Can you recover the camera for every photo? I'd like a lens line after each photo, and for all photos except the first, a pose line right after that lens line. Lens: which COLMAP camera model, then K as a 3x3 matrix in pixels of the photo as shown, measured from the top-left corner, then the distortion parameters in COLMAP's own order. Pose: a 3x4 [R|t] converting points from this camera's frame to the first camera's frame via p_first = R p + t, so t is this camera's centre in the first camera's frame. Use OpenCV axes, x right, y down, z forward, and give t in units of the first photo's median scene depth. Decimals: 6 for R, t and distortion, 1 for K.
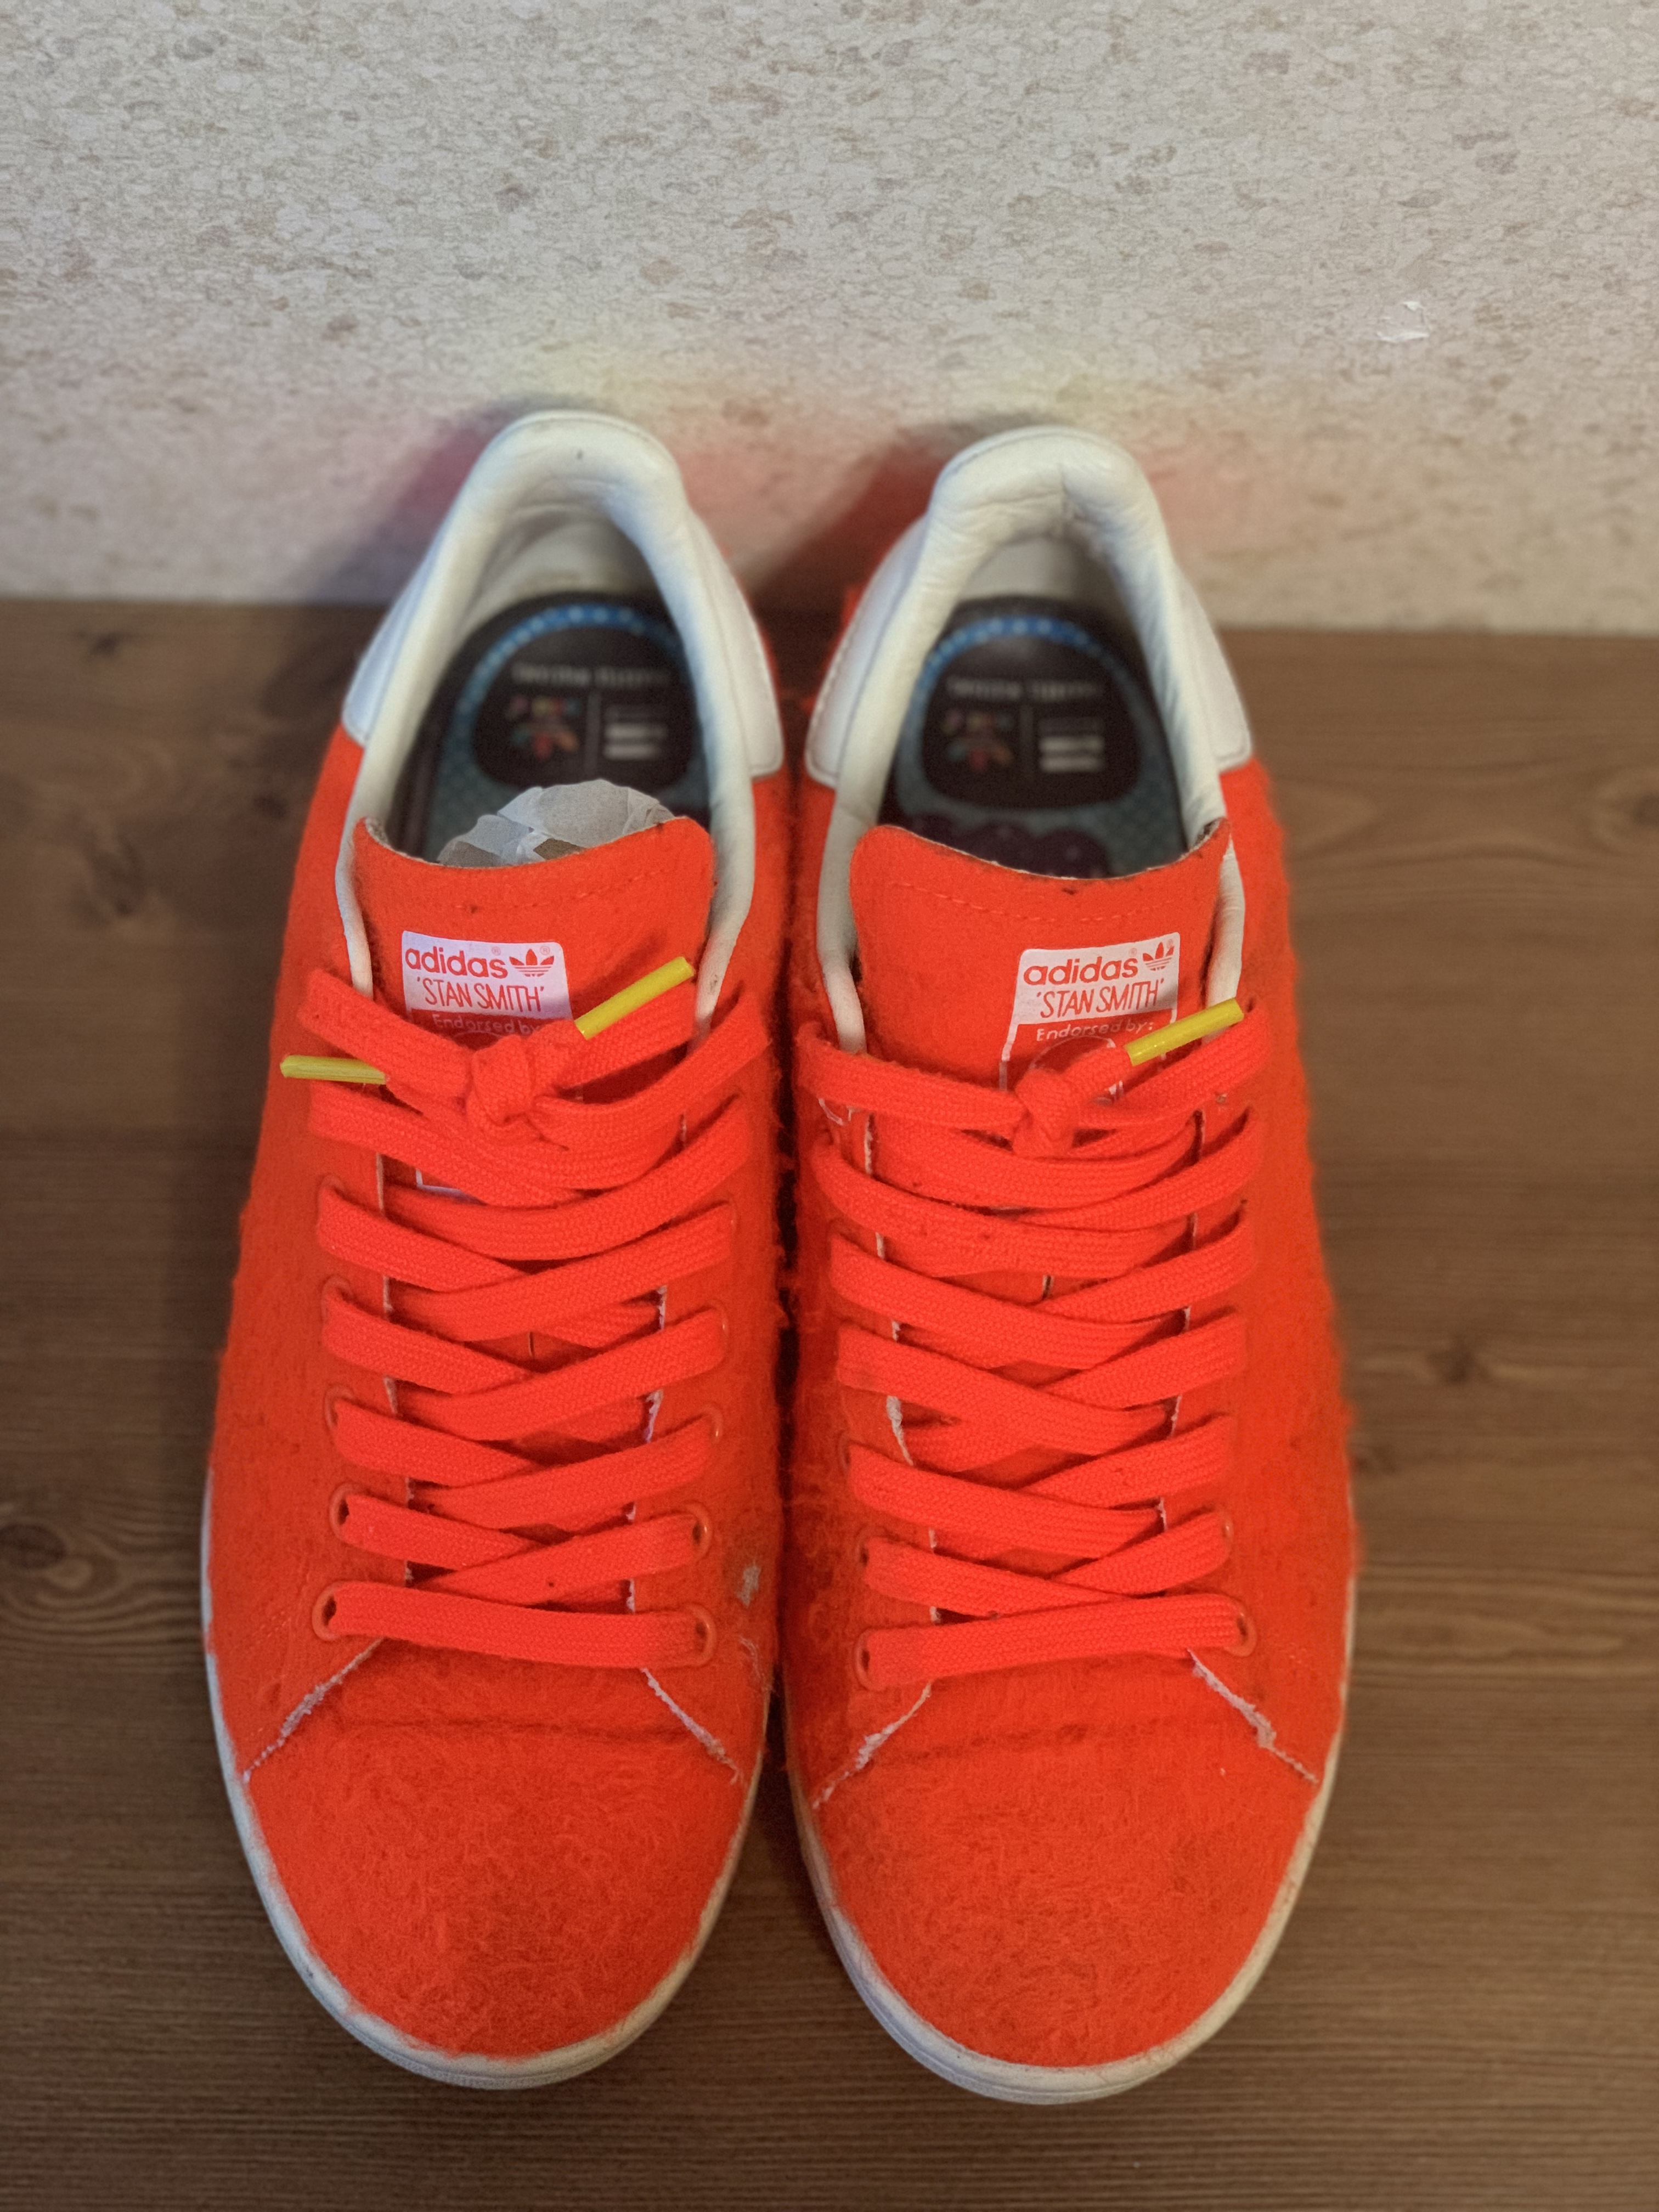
lens RADIAL K [[3485.5, 0, 838.7], [0, 3485.5, 1106.4], [0, 0, 1]] dist [-0.001437, 0.000000]
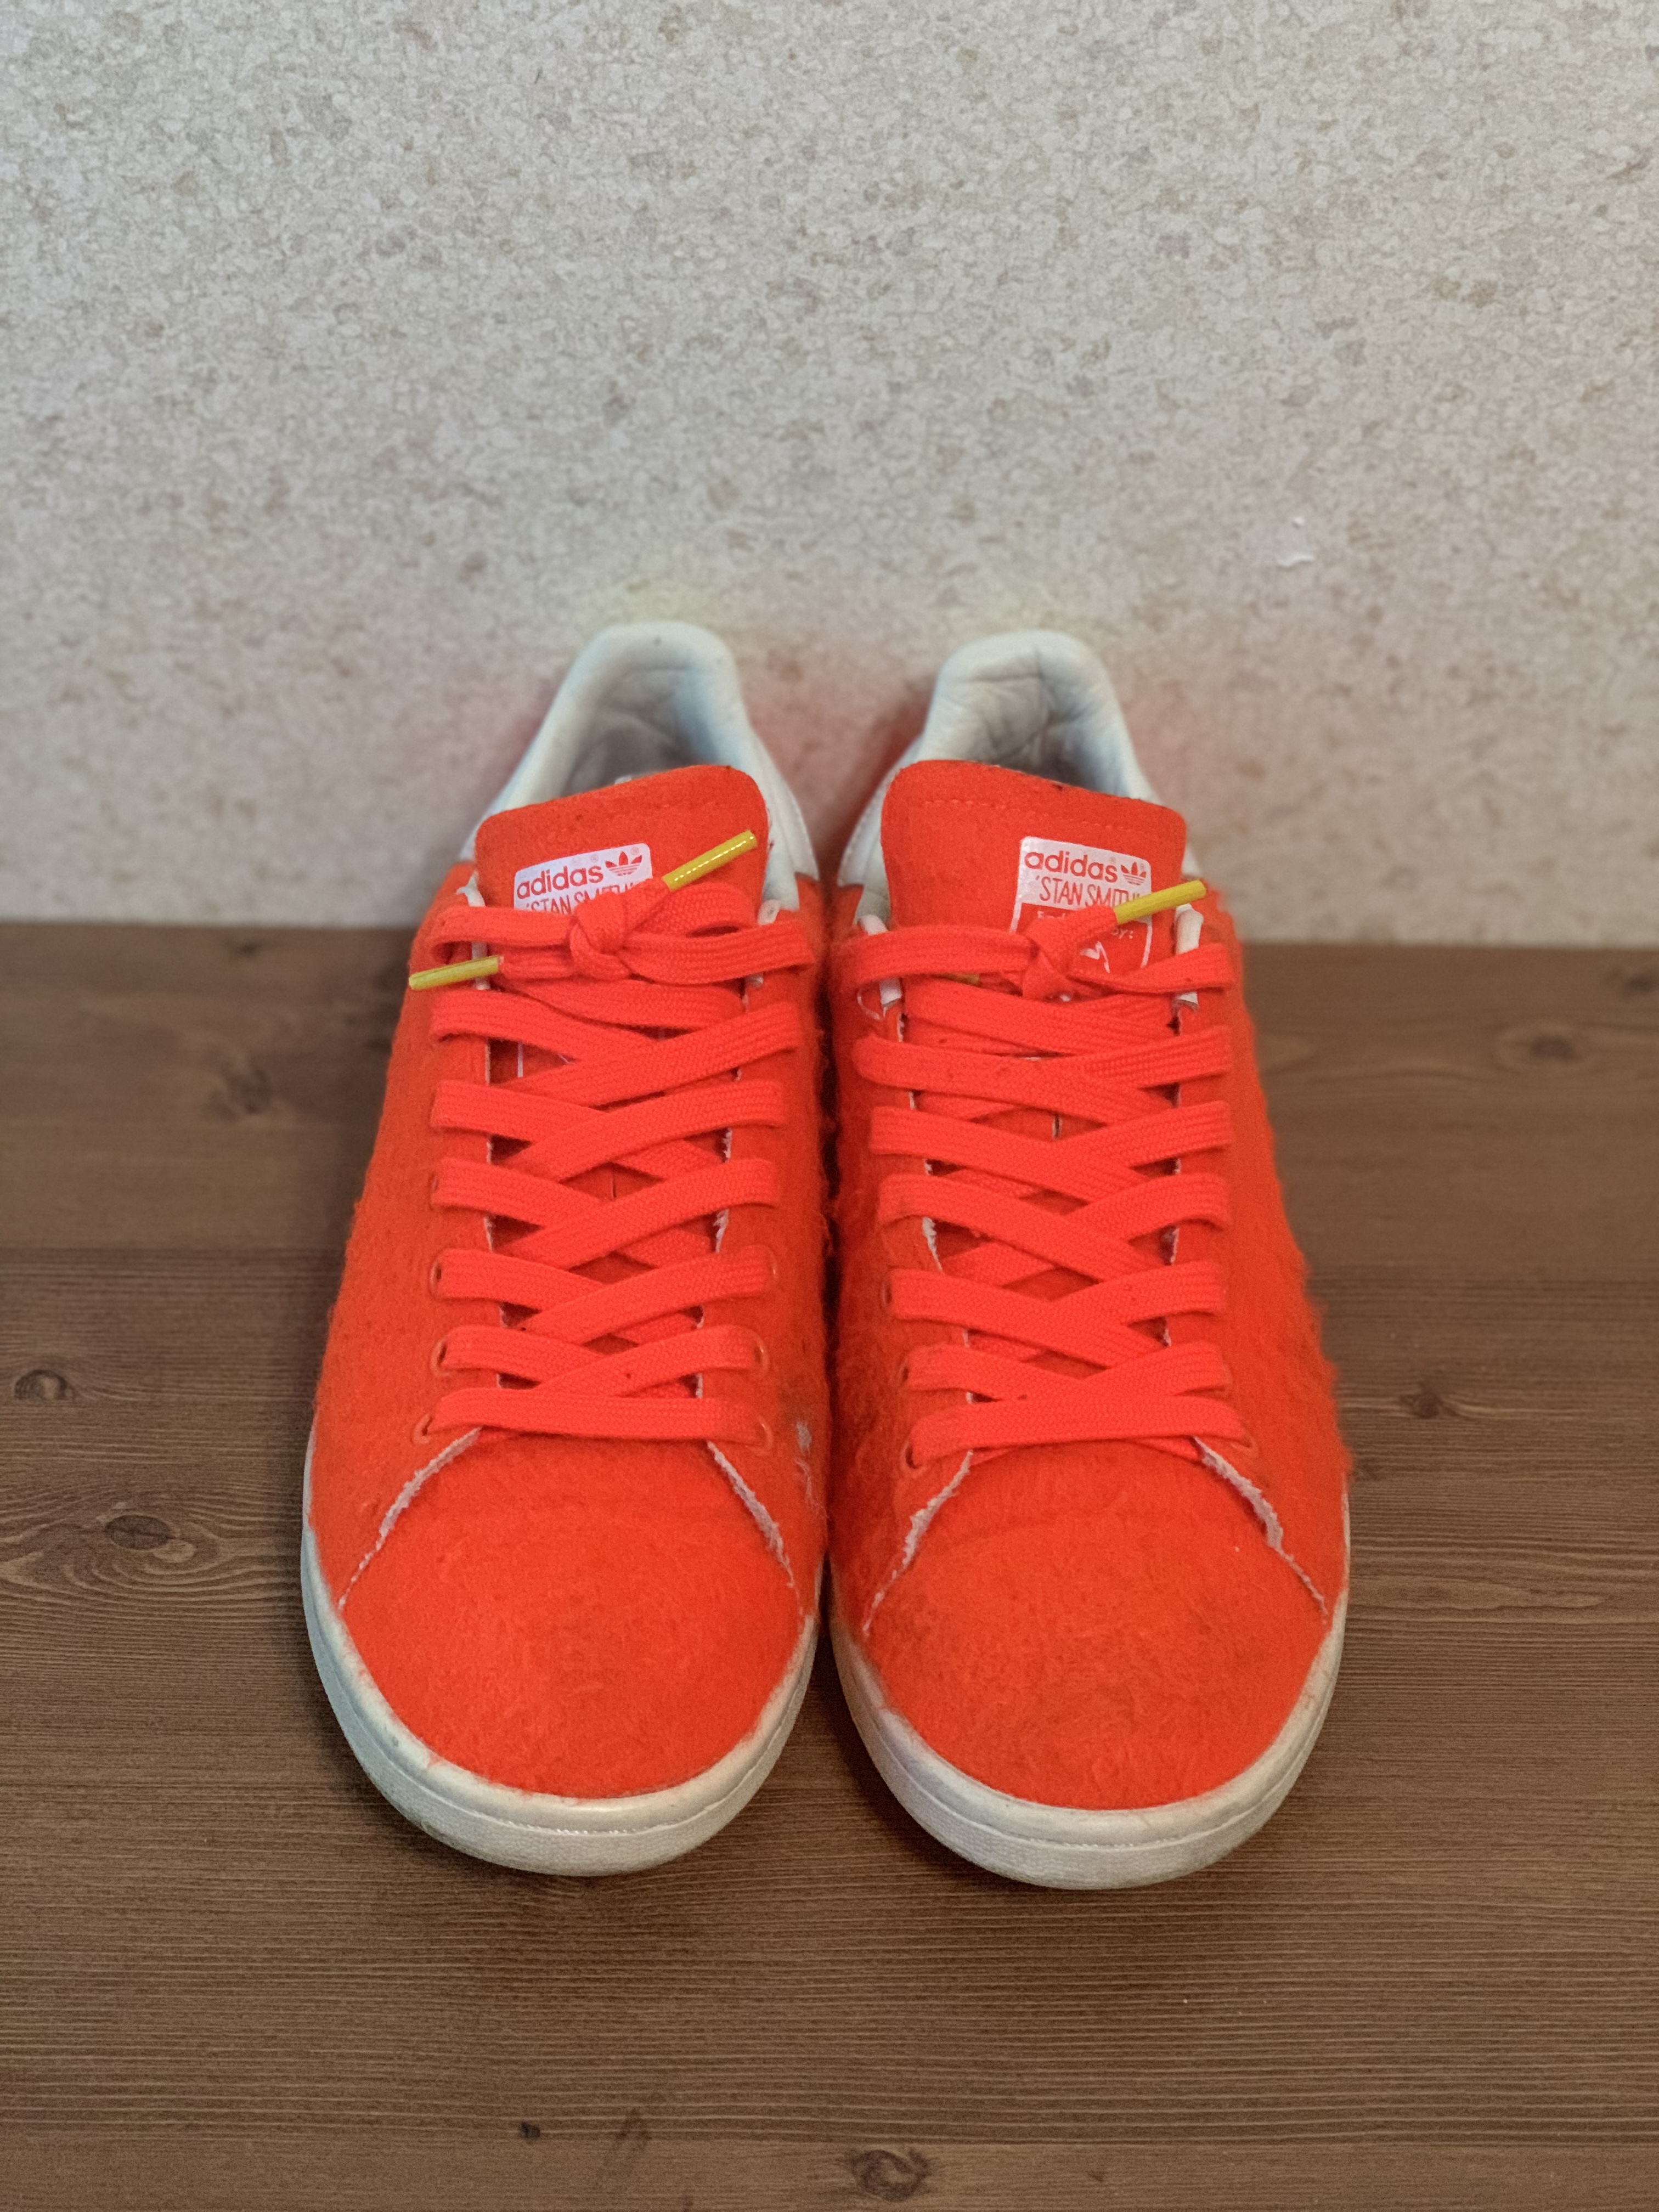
lens RADIAL K [[3485.5, 0, 821.5], [0, 3485.5, 1108.5], [0, 0, 1]] dist [-0.001437, 0.000000]
pose [[0.999884, -0.010669, 0.010880, -0.030609], [0.014675, 0.866475, -0.499006, 0.606066], [-0.004103, 0.499107, 0.866531, -0.017872]]
